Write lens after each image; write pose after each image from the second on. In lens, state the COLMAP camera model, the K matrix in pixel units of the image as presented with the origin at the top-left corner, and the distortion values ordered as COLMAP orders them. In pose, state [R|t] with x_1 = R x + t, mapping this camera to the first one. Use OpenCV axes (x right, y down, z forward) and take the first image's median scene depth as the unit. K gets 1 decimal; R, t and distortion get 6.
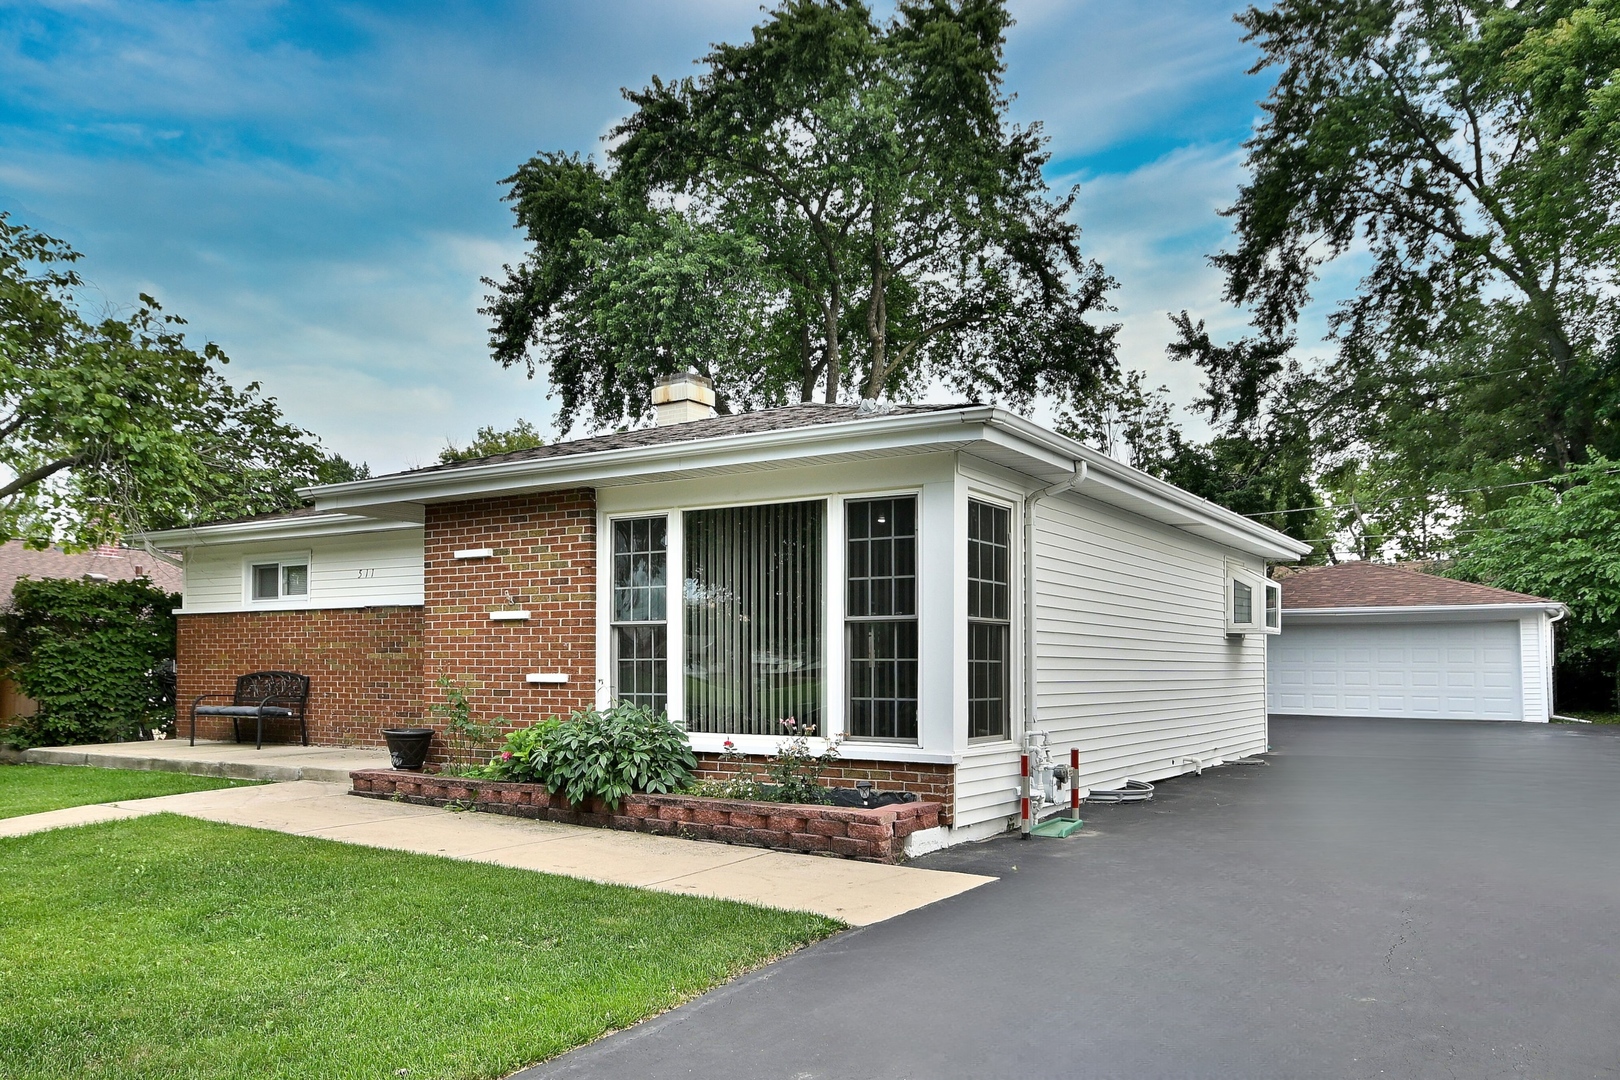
lens RADIAL K [[1226.3, 0, 809.2], [0, 1226.3, 647.6], [0, 0, 1]] dist [0.014965, 0.002443]
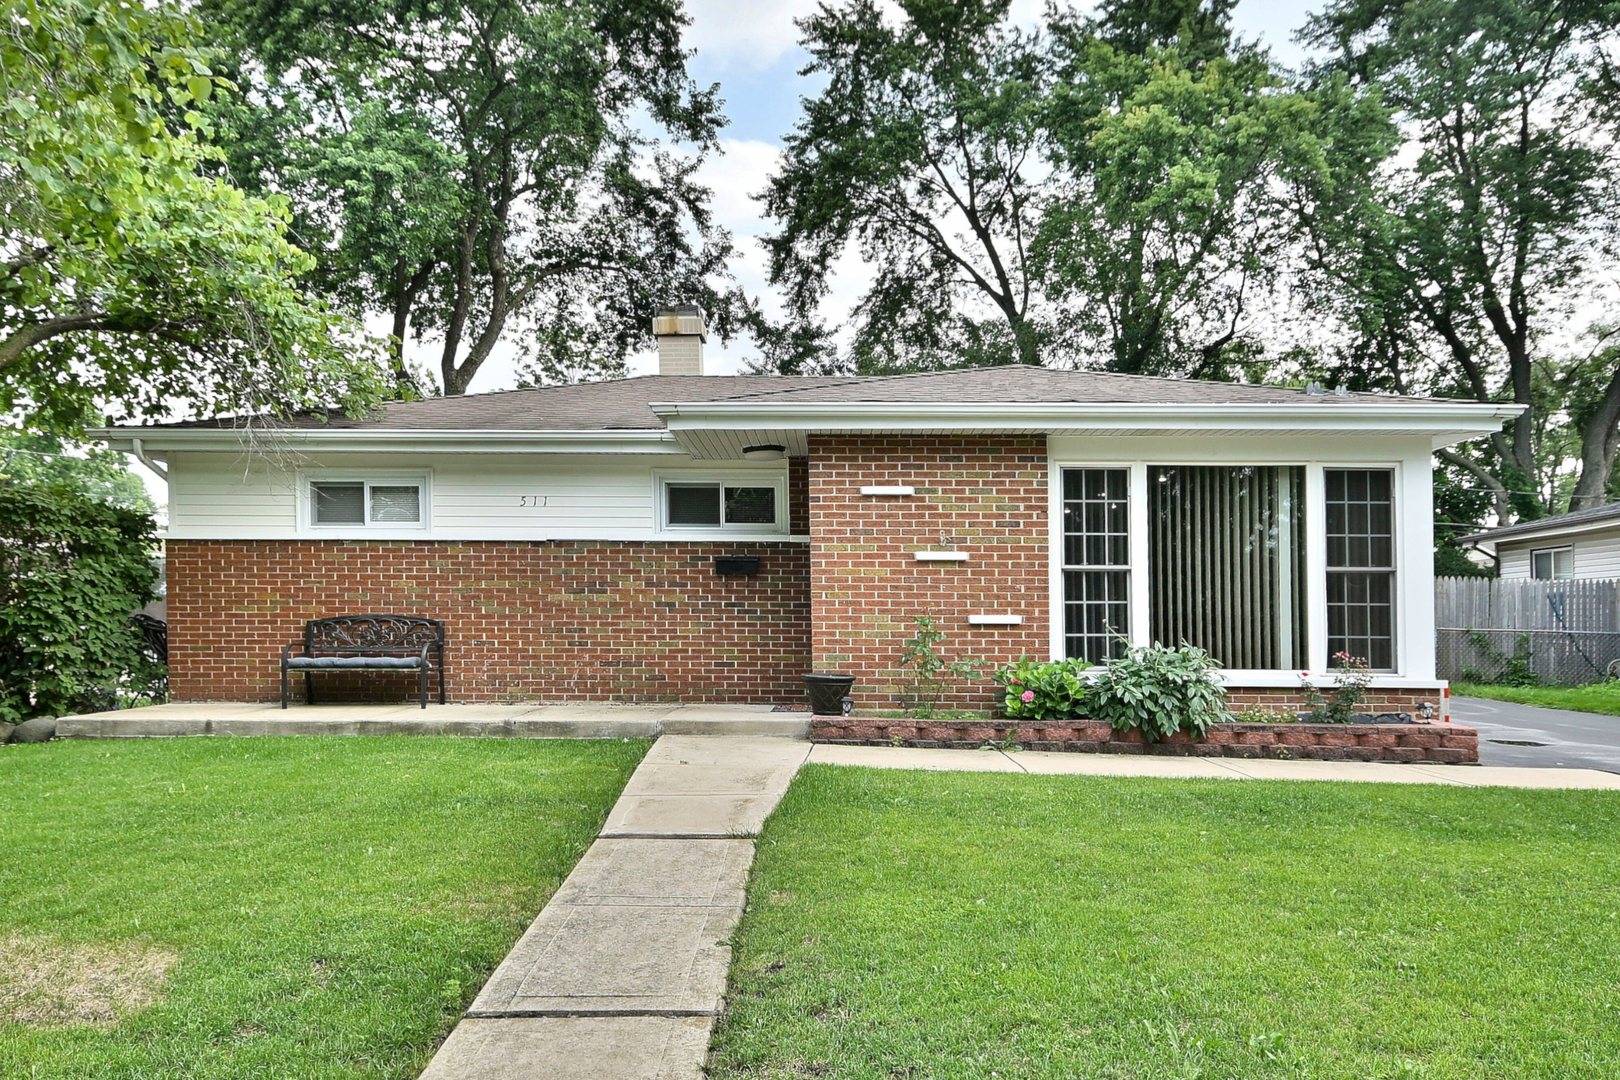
lens RADIAL K [[1263.6, 0, 810.1], [0, 1263.6, 630.9], [0, 0, 1]] dist [-0.006853, -0.005049]
pose [[0.853287, 0.002149, 0.521436, -0.670849], [-0.011146, 0.999838, 0.014120, 0.016072], [-0.521322, -0.017860, 0.853173, 0.146703]]
